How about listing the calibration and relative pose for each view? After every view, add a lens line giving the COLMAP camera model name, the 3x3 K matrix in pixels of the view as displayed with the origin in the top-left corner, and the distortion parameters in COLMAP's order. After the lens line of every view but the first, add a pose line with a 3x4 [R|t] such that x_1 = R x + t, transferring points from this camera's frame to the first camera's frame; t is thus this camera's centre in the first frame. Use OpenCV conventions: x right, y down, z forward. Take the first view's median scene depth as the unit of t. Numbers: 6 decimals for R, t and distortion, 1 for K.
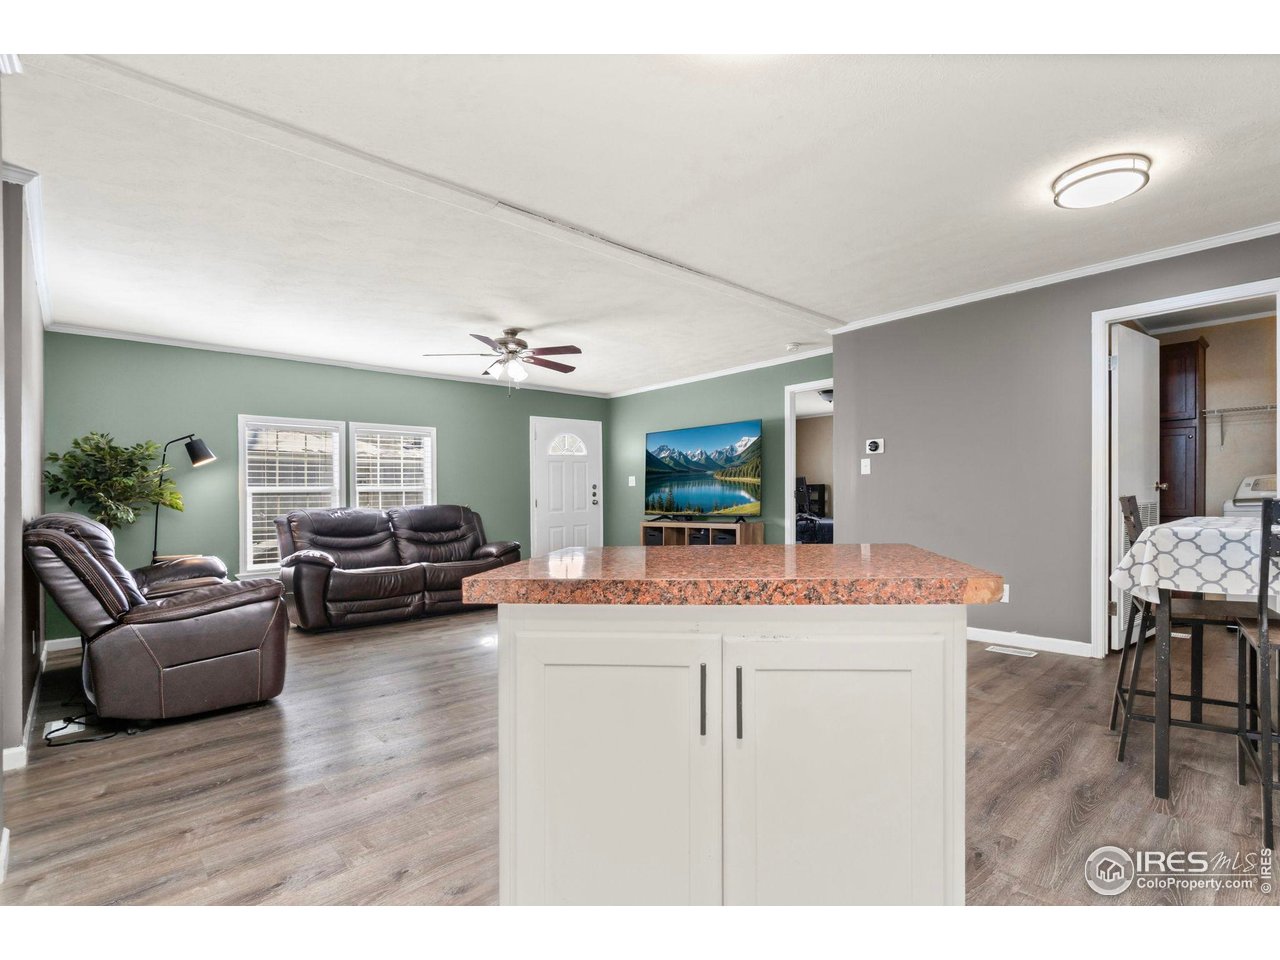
lens RADIAL K [[593.7, 0, 652.2], [0, 593.7, 486.0], [0, 0, 1]] dist [-0.002910, 0.001354]
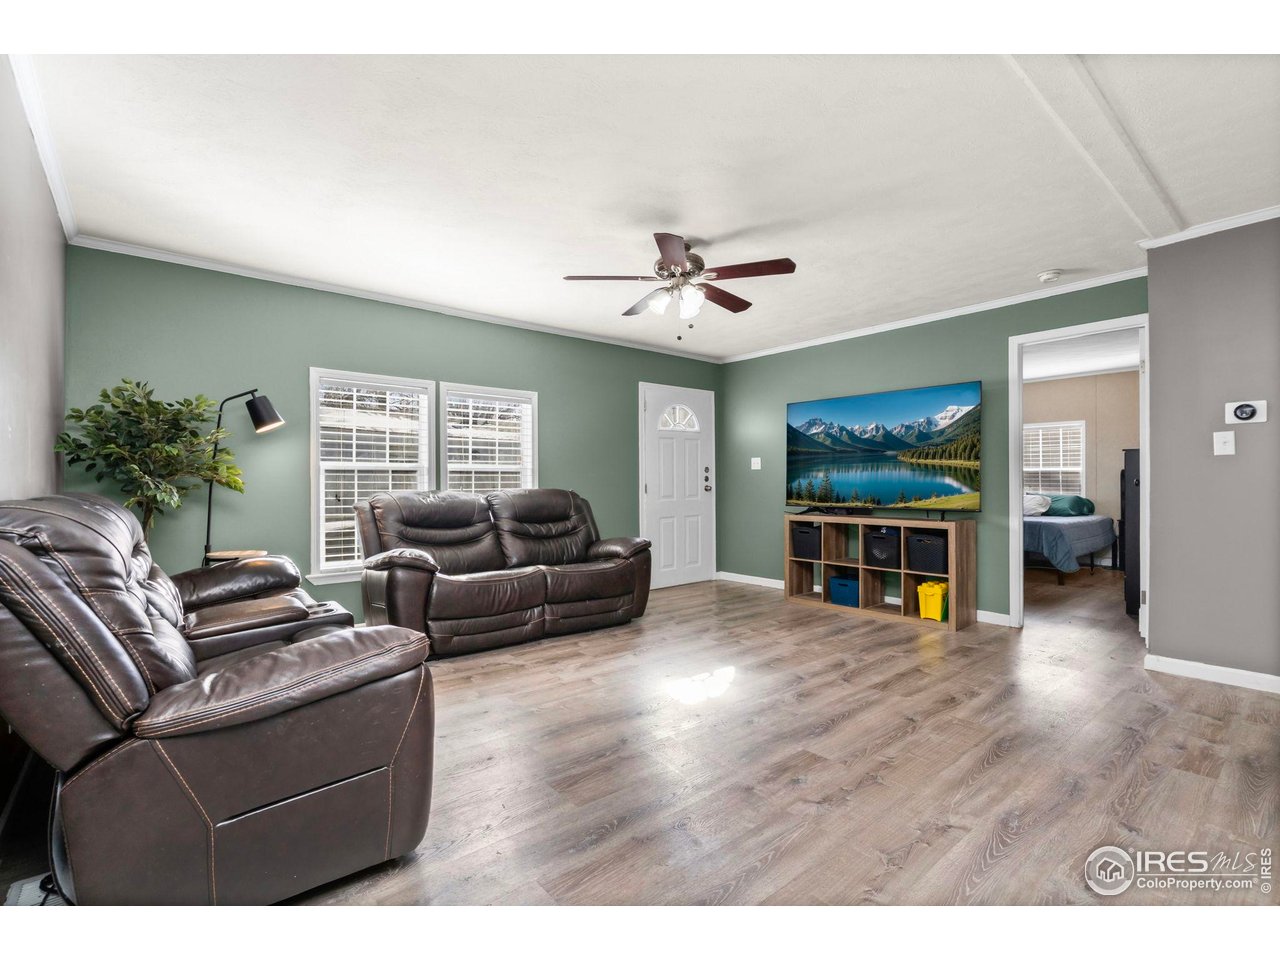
lens RADIAL K [[593.7, 0, 627.9], [0, 593.7, 482.2], [0, 0, 1]] dist [-0.002910, 0.001354]
pose [[0.996192, 0.017591, -0.085392, -0.209245], [-0.015965, 0.999679, 0.019687, 0.006446], [0.085711, -0.018248, 0.996153, 0.254378]]
